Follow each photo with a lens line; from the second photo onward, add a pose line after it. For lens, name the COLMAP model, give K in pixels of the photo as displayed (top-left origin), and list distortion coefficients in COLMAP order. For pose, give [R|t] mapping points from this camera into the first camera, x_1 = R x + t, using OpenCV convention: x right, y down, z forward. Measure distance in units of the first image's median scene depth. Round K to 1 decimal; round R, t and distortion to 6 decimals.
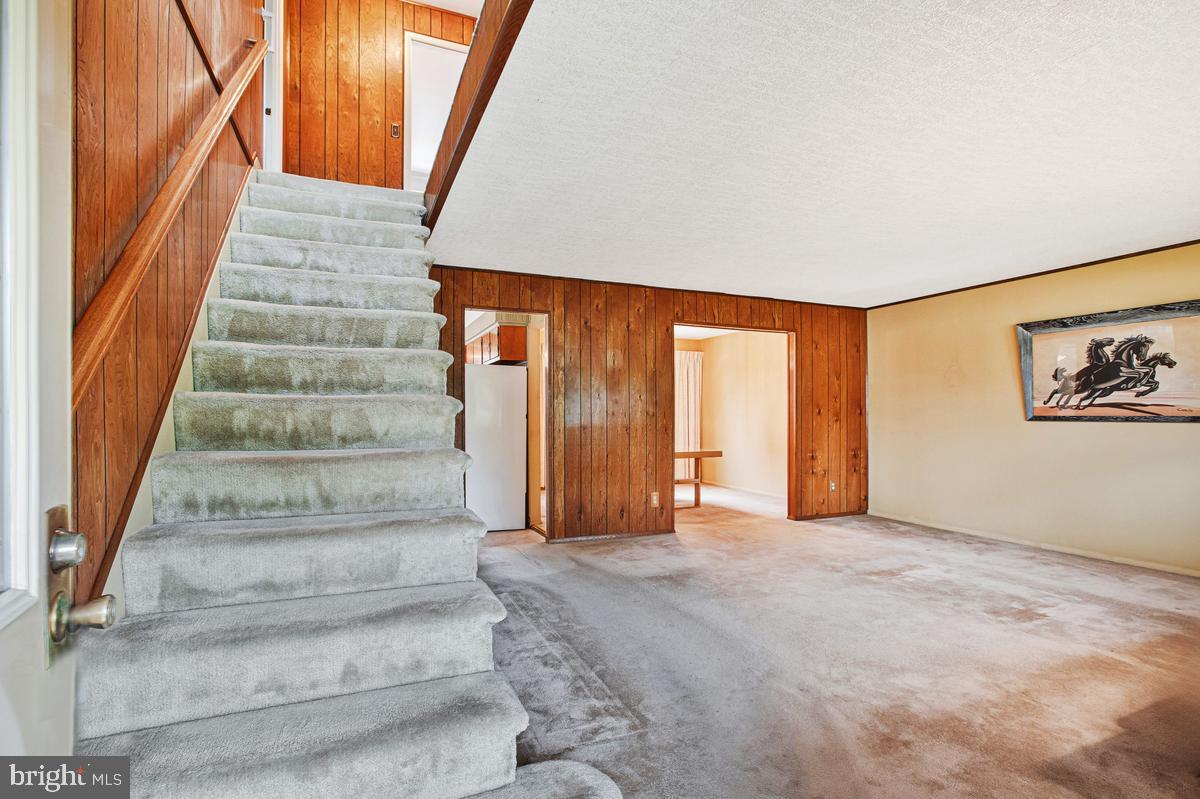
lens RADIAL K [[570.6, 0, 608.5], [0, 570.6, 409.9], [0, 0, 1]] dist [-0.044679, 0.010951]
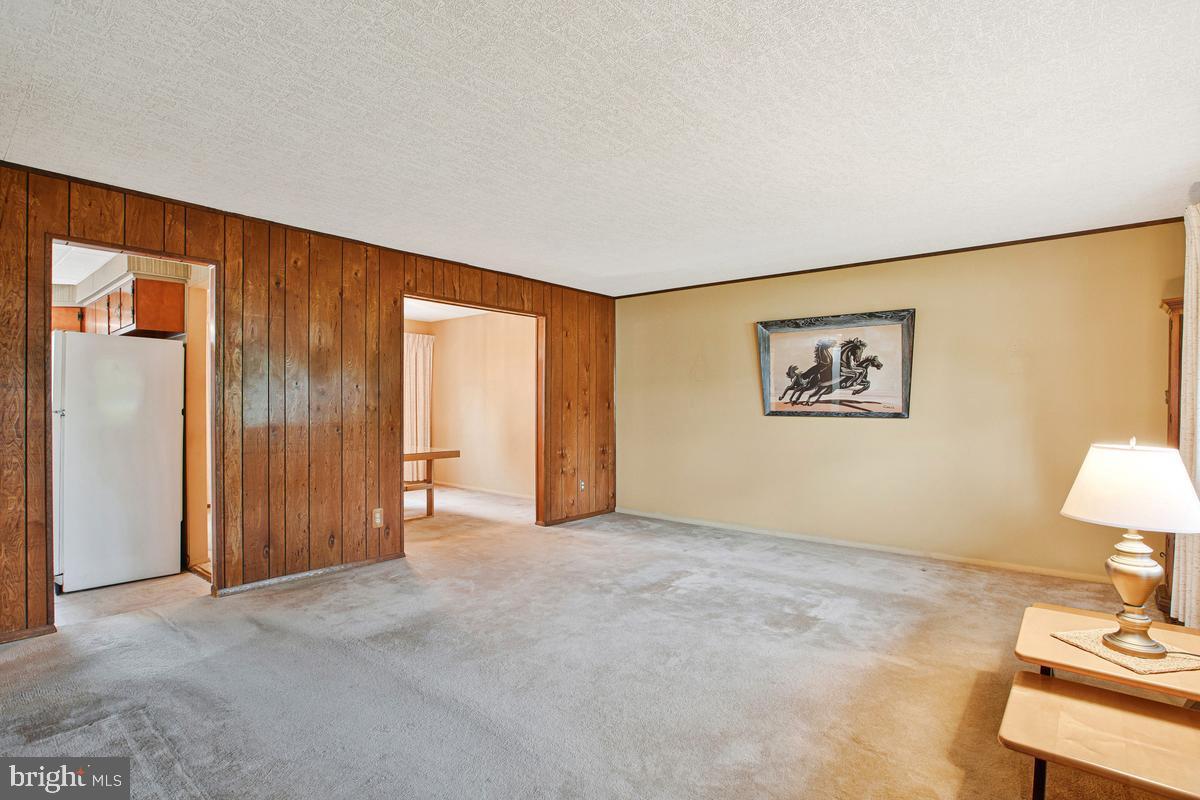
lens RADIAL K [[570.6, 0, 621.0], [0, 570.6, 404.1], [0, 0, 1]] dist [-0.044679, 0.010951]
pose [[0.880766, 0.002541, 0.473545, 0.008869], [-0.005631, 0.999971, 0.005108, -0.005906], [-0.473519, -0.007165, 0.880755, 0.186387]]
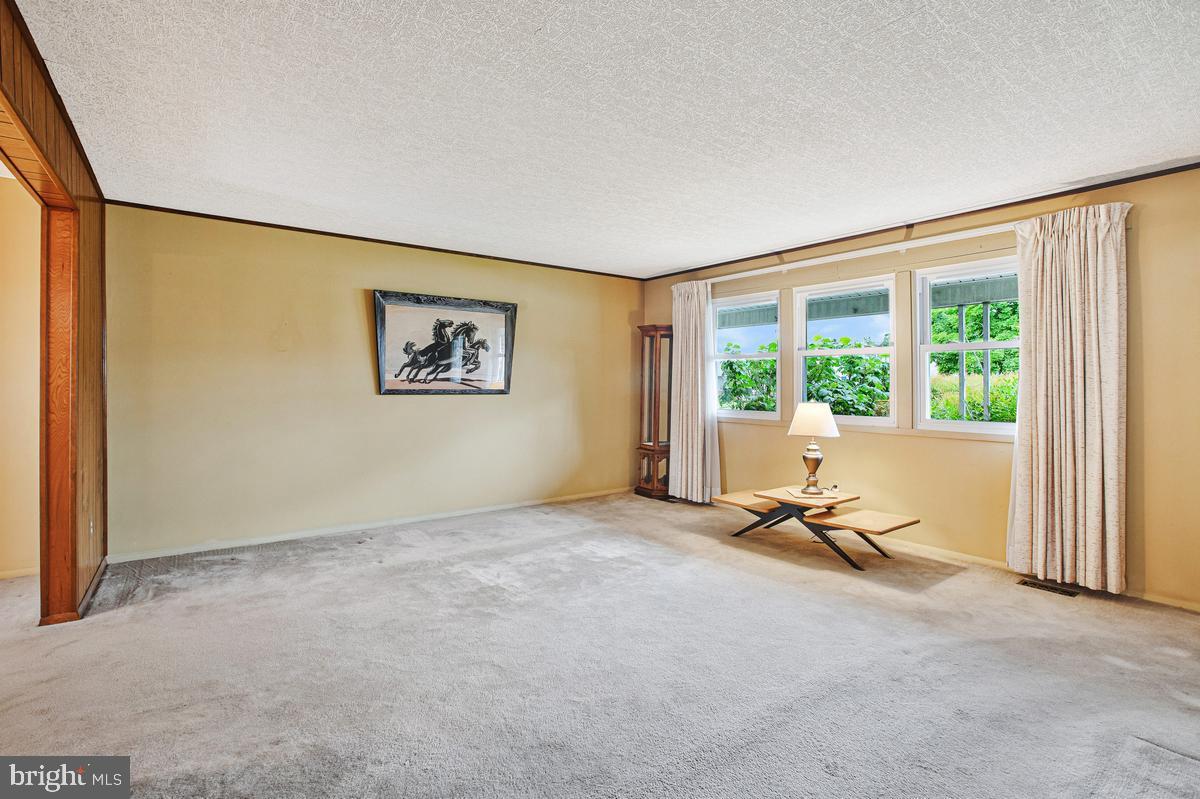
lens RADIAL K [[570.6, 0, 590.6], [0, 570.6, 370.5], [0, 0, 1]] dist [-0.044679, 0.010951]
pose [[-0.229416, 0.026008, 0.972981, -0.253720], [-0.007294, 0.999569, -0.028438, 0.003407], [-0.973301, -0.013621, -0.229127, 0.856490]]
